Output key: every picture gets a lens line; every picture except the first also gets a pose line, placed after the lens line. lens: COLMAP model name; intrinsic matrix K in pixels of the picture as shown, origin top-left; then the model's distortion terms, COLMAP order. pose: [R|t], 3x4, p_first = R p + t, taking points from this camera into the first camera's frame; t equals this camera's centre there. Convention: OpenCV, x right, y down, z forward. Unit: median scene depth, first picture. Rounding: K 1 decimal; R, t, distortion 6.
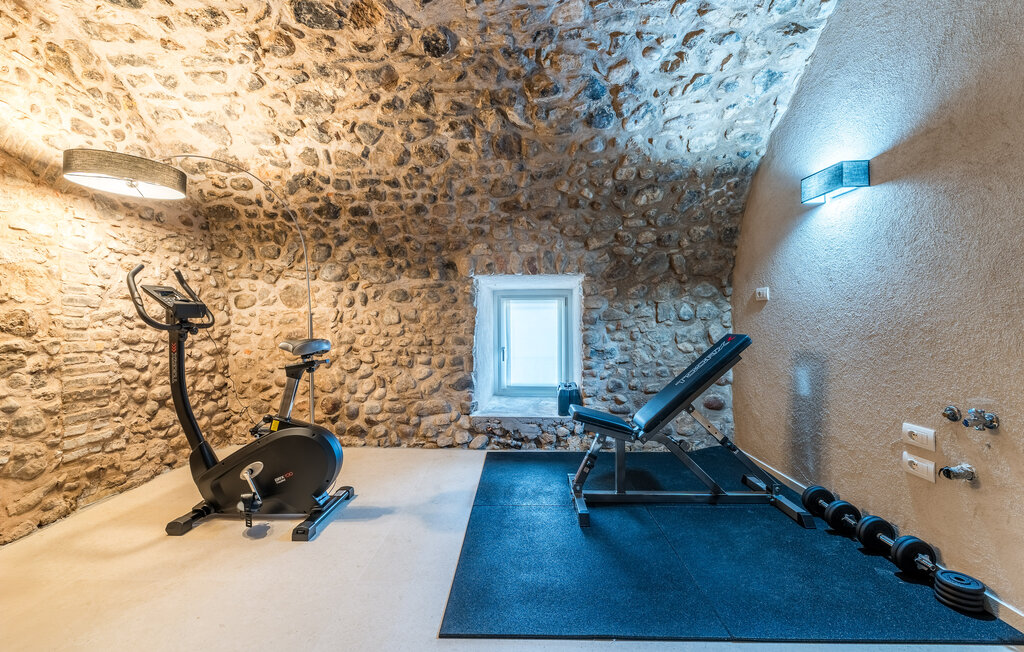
lens RADIAL K [[411.8, 0, 511.7], [0, 411.8, 317.7], [0, 0, 1]] dist [0.000155, -0.000338]
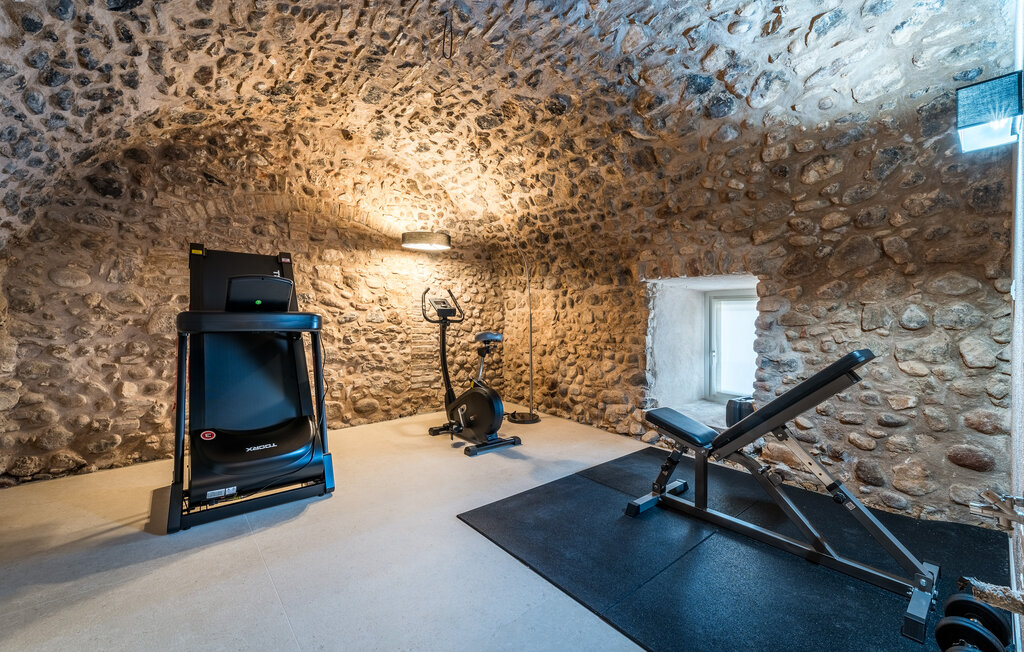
lens RADIAL K [[411.8, 0, 511.7], [0, 411.8, 317.7], [0, 0, 1]] dist [0.000155, -0.000338]
pose [[0.661303, 0.016477, -0.749937, 0.521844], [-0.011493, 0.999864, 0.011833, -0.014206], [0.750030, 0.000794, 0.661403, 0.033453]]
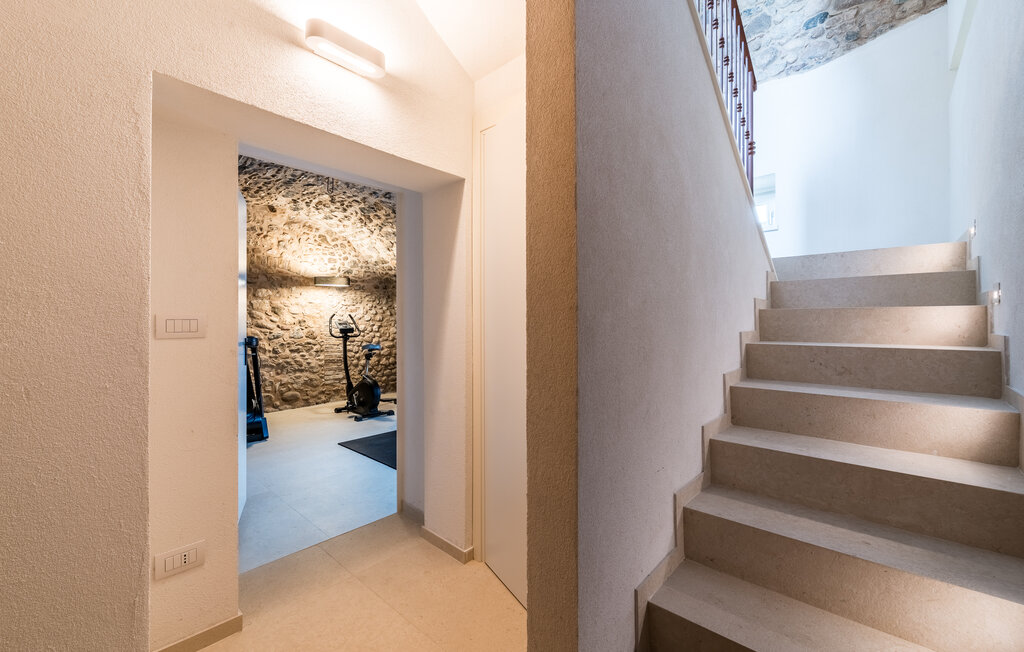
lens RADIAL K [[410.5, 0, 506.0], [0, 410.5, 324.2], [0, 0, 1]] dist [0.000001, -0.000075]
pose [[0.750089, 0.010807, -0.661248, 1.210781], [0.003398, 0.999790, 0.020194, -0.077162], [0.661328, -0.017394, 0.749895, -0.196338]]
